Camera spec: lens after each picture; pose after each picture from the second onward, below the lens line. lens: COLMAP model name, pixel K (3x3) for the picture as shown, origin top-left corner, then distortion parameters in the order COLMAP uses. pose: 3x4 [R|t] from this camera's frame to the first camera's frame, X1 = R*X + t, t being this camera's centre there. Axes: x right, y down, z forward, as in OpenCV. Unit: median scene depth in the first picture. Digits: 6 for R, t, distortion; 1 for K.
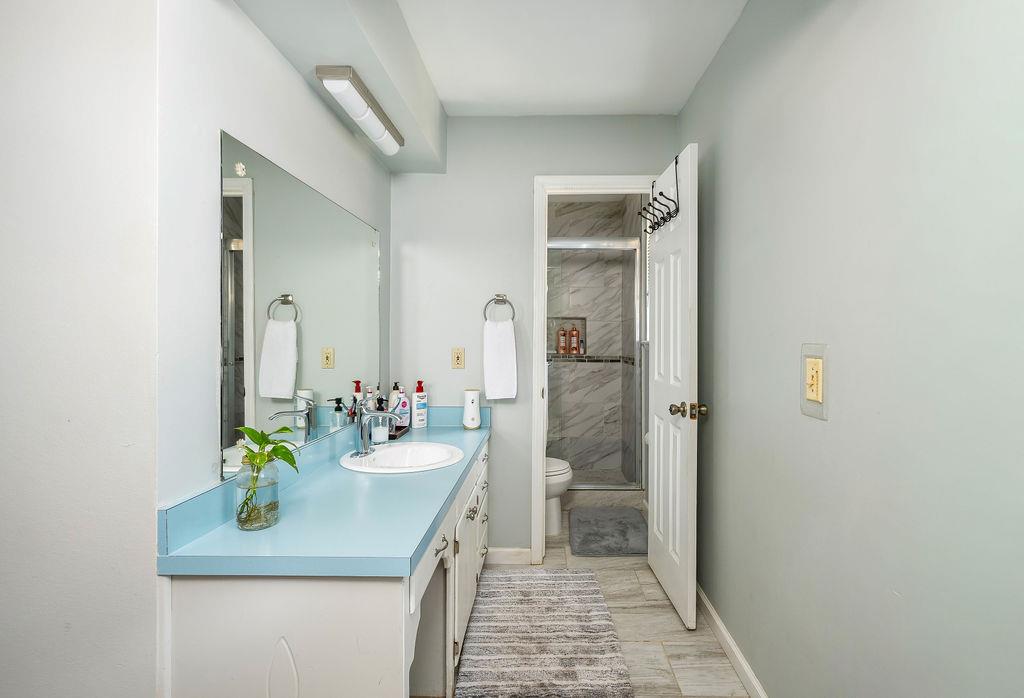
lens RADIAL K [[544.5, 0, 513.2], [0, 544.5, 347.1], [0, 0, 1]] dist [0.002558, -0.000159]
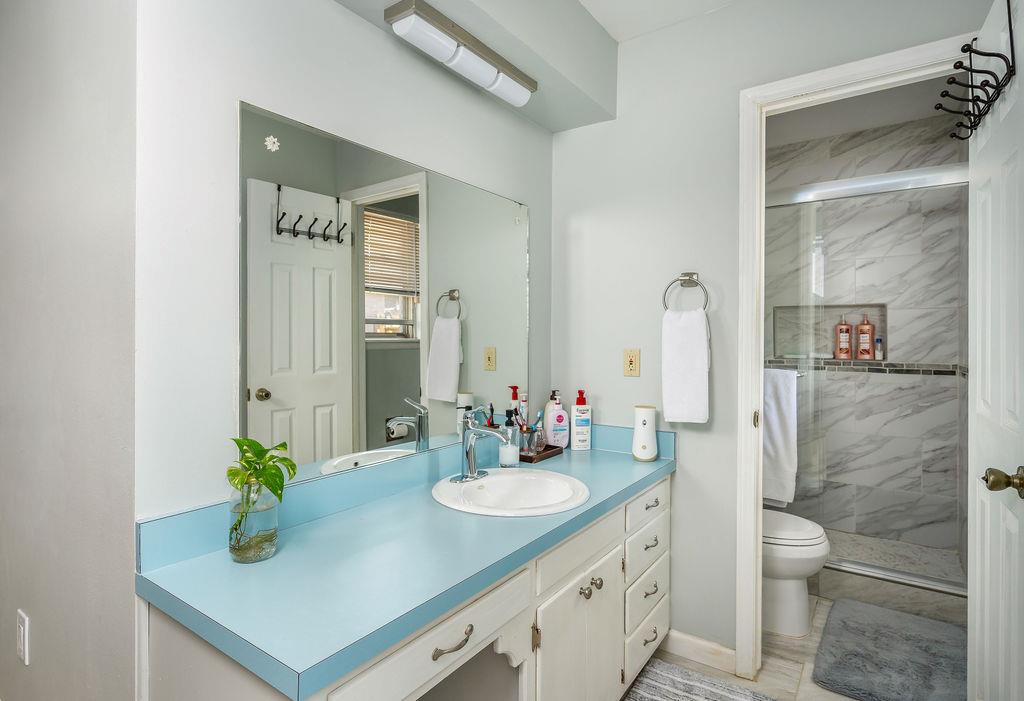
lens RADIAL K [[533.5, 0, 511.2], [0, 533.5, 342.5], [0, 0, 1]] dist [0.000412, -0.000600]
pose [[0.815940, 0.002927, -0.578129, 0.184538], [-0.008224, 0.999945, -0.006544, -0.000925], [0.578078, 0.010094, 0.815919, 0.304939]]
